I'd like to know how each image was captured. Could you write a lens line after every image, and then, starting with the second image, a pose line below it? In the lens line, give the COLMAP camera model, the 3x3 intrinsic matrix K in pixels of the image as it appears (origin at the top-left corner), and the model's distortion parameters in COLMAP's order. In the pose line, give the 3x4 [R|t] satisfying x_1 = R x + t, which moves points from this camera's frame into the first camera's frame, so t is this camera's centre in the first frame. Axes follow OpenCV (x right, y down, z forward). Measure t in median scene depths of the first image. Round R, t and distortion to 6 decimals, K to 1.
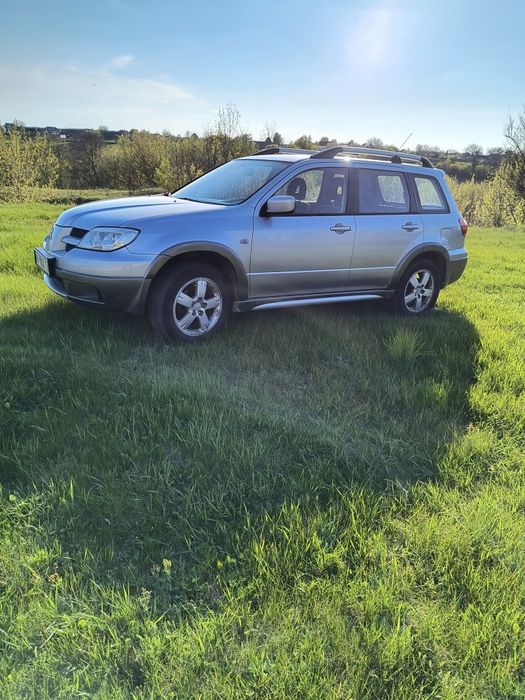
lens RADIAL K [[505.8, 0, 262.3], [0, 505.8, 363.5], [0, 0, 1]] dist [-0.005082, -0.010025]
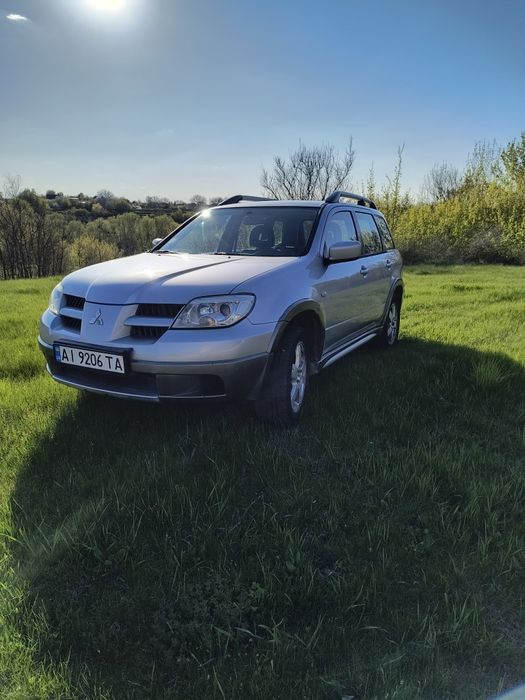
lens RADIAL K [[508.5, 0, 265.5], [0, 508.5, 346.4], [0, 0, 1]] dist [0.007262, -0.003648]
pose [[0.833016, -0.167642, 0.527239, -0.103185], [0.231684, 0.971103, -0.057277, -0.020593], [-0.502401, 0.169865, 0.847785, 0.048098]]
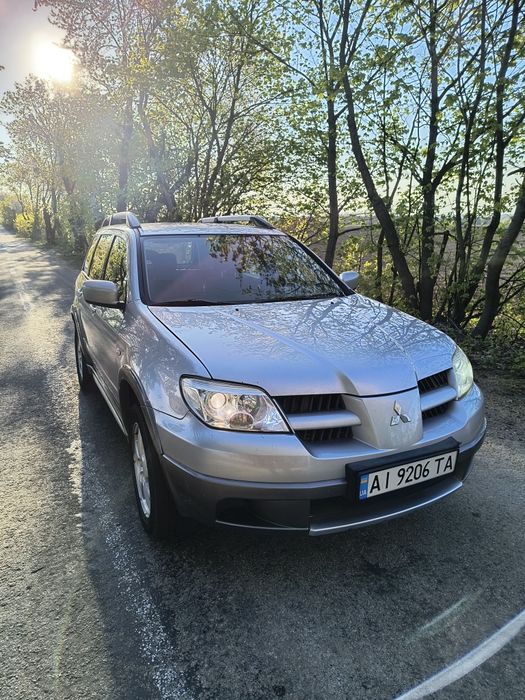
lens RADIAL K [[503.2, 0, 249.2], [0, 503.2, 350.6], [0, 0, 1]] dist [0.007481, -0.000280]
pose [[0.048600, -0.279087, 0.959035, -0.151825], [0.368786, 0.897339, 0.242444, -0.083694], [-0.928243, 0.341896, 0.146534, 0.178385]]
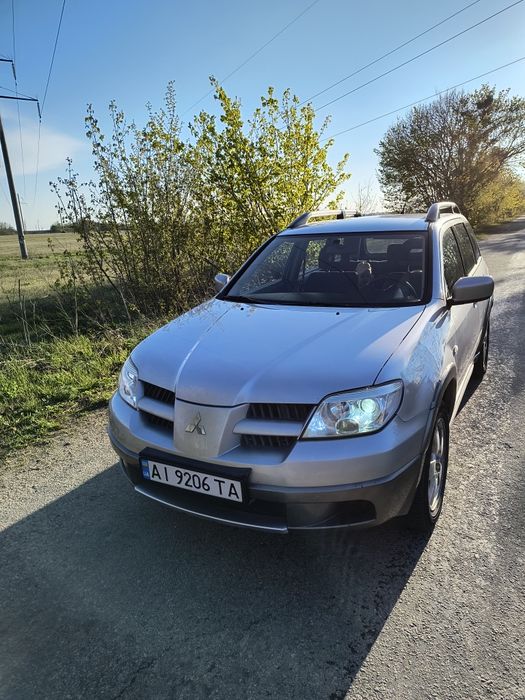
lens RADIAL K [[505.8, 0, 262.3], [0, 505.8, 363.5], [0, 0, 1]] dist [-0.005082, -0.010025]
pose [[0.838639, -0.241609, 0.488171, -0.103285], [0.282398, 0.959241, -0.010383, -0.049871], [-0.465765, 0.146566, 0.872686, 0.083889]]
